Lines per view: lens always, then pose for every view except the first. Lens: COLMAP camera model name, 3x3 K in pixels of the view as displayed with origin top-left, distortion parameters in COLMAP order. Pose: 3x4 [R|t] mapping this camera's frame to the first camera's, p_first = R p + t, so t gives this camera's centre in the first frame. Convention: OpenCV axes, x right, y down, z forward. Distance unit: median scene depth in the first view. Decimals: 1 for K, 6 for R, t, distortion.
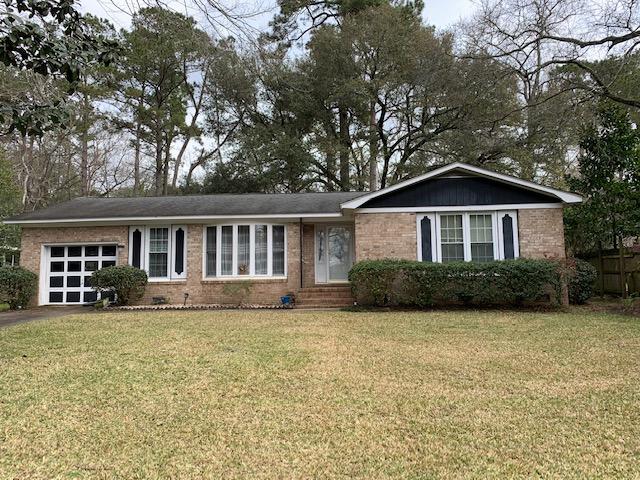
lens RADIAL K [[490.3, 0, 320.1], [0, 490.3, 238.4], [0, 0, 1]] dist [0.004903, -0.005129]
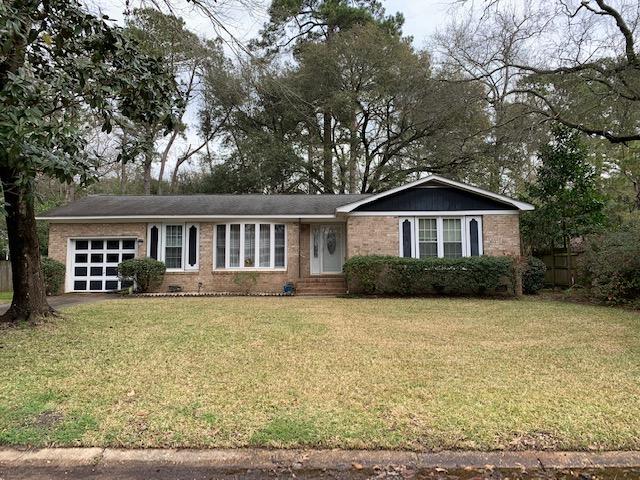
lens RADIAL K [[490.3, 0, 319.9], [0, 490.3, 240.7], [0, 0, 1]] dist [0.004903, -0.005129]
pose [[0.998394, 0.012661, 0.055222, -0.051618], [-0.013691, 0.999739, 0.018314, -0.010301], [-0.054976, -0.019040, 0.998306, -0.152943]]
